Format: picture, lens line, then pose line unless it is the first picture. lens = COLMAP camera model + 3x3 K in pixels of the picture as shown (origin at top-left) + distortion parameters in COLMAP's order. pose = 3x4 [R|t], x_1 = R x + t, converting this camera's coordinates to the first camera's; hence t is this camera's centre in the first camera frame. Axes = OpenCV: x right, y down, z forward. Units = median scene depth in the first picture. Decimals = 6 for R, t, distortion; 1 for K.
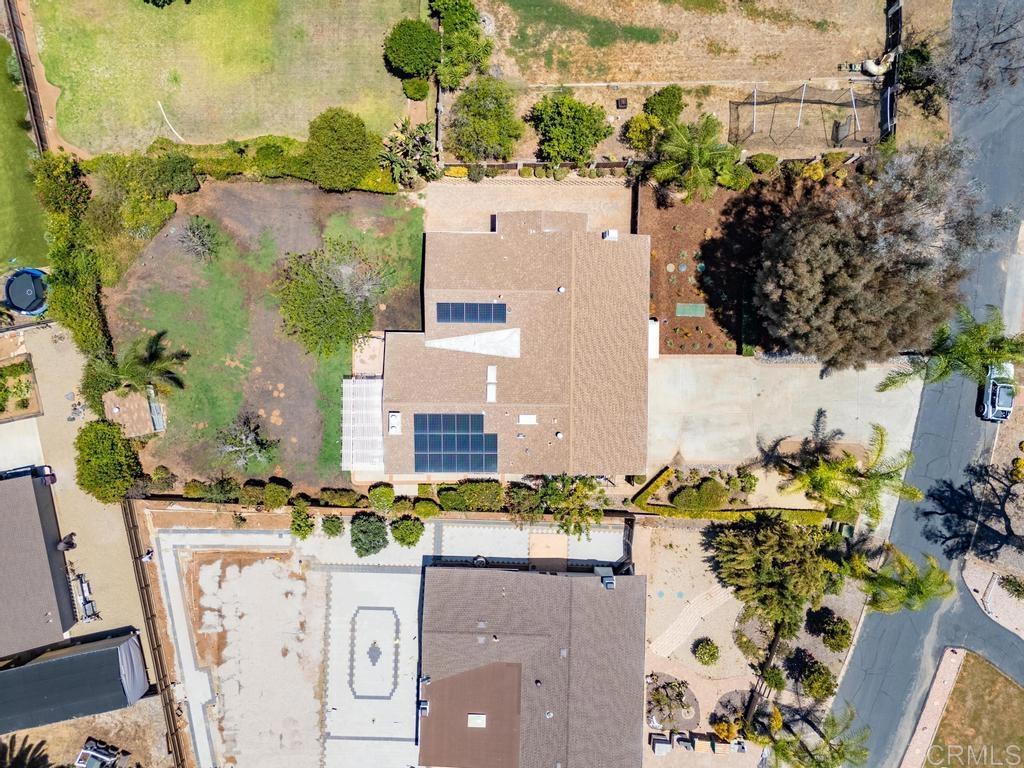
lens RADIAL K [[761.7, 0, 512.0], [0, 761.7, 384.0], [0, 0, 1]] dist [0.045271, -0.011492]
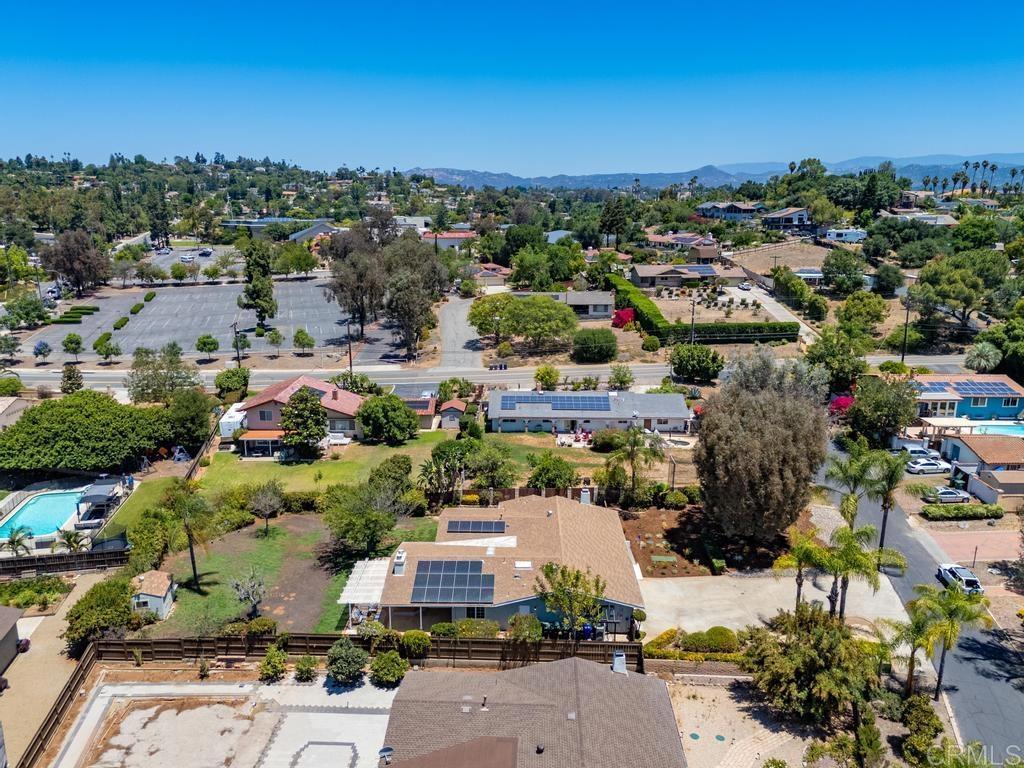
lens RADIAL K [[761.7, 0, 512.0], [0, 761.7, 384.0], [0, 0, 1]] dist [0.045271, -0.011492]
pose [[0.999916, -0.006613, -0.011140, 0.017309], [-0.009036, 0.260216, -0.965508, 0.963705], [0.009283, 0.965528, 0.260135, 0.451115]]
